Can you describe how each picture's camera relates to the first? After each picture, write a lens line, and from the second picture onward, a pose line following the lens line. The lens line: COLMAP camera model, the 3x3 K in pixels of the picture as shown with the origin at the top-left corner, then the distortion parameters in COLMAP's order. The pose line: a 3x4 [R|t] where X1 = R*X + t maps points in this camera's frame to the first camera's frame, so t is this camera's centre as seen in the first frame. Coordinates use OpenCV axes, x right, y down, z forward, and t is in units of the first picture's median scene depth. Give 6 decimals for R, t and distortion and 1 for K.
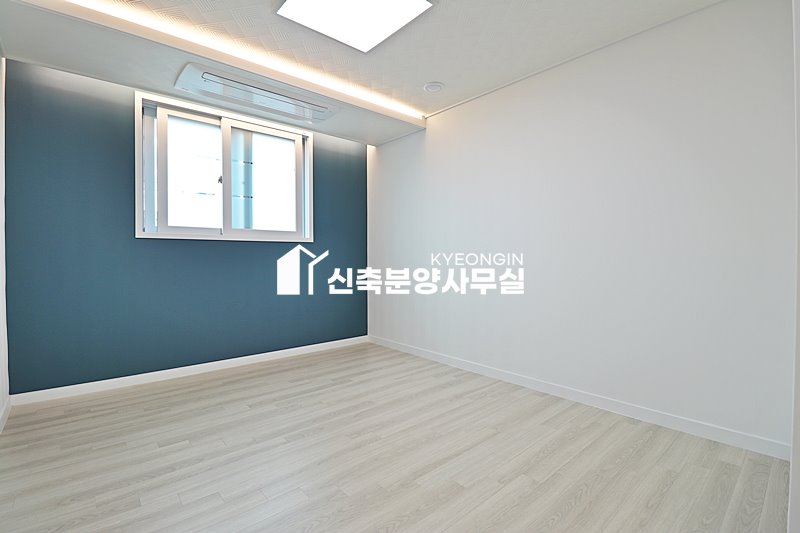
lens RADIAL K [[373.8, 0, 397.9], [0, 373.8, 259.2], [0, 0, 1]] dist [0.000041, -0.014478]
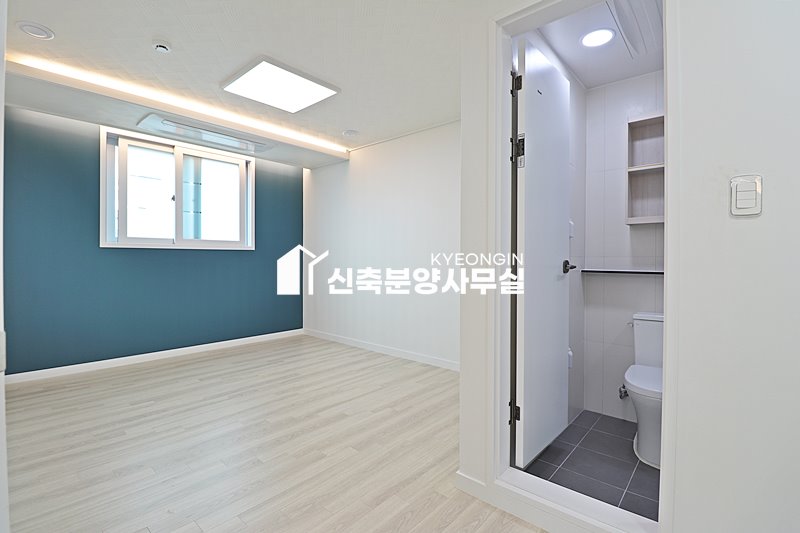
lens RADIAL K [[367.9, 0, 397.6], [0, 367.9, 259.4], [0, 0, 1]] dist [-0.001858, -0.013533]
pose [[0.991123, 0.005935, 0.132818, 0.098064], [-0.005639, 0.999981, -0.002607, -0.021409], [-0.132831, 0.001835, 0.991137, -0.311235]]
